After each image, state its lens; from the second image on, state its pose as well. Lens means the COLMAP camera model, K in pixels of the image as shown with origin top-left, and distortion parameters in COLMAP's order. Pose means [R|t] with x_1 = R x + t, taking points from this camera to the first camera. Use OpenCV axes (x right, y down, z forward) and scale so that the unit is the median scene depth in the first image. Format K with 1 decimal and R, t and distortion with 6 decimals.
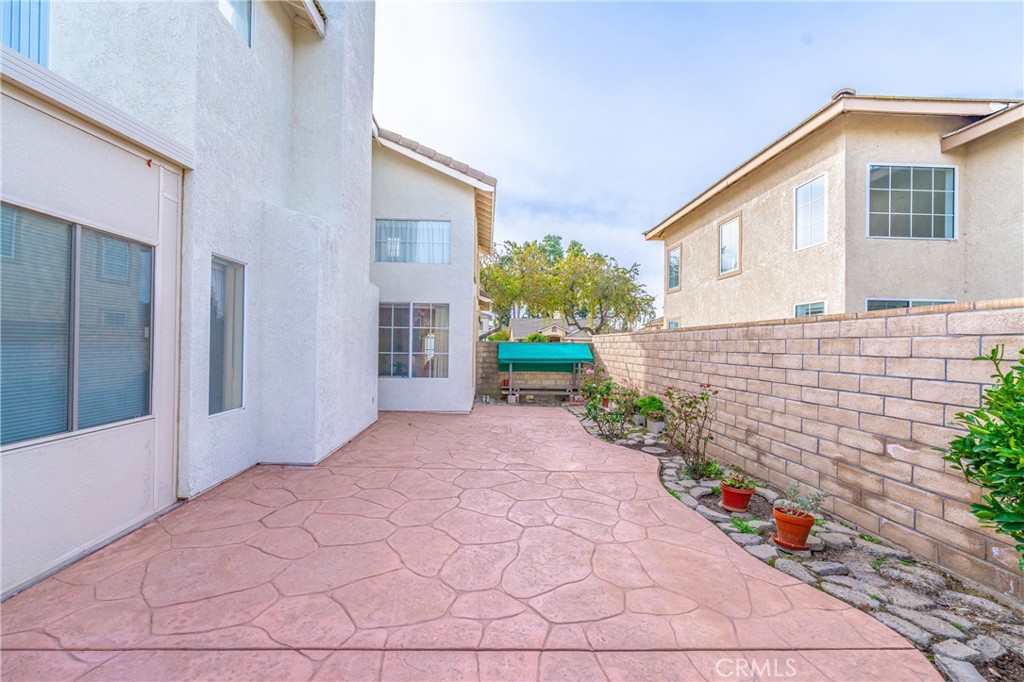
lens RADIAL K [[413.1, 0, 506.3], [0, 413.1, 342.3], [0, 0, 1]] dist [-0.003031, 0.000070]
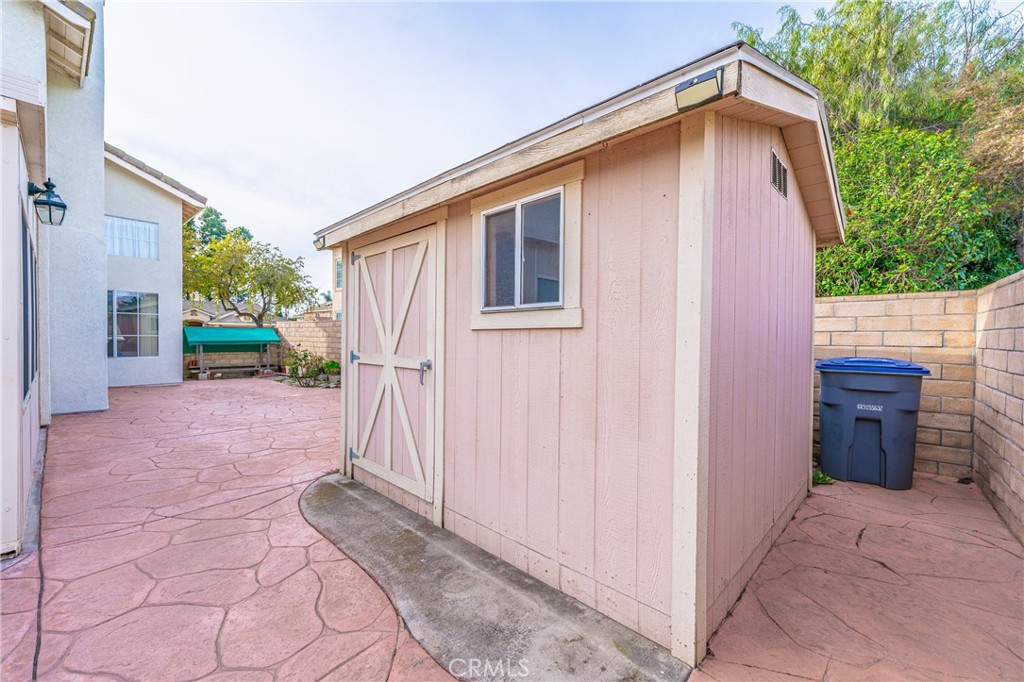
lens RADIAL K [[413.1, 0, 506.3], [0, 413.1, 342.3], [0, 0, 1]] dist [-0.003031, 0.000070]
pose [[0.704655, -0.018498, 0.709309, -0.202465], [-0.004541, 0.999522, 0.030578, 0.003823], [-0.709536, -0.024768, 0.704234, -0.400544]]
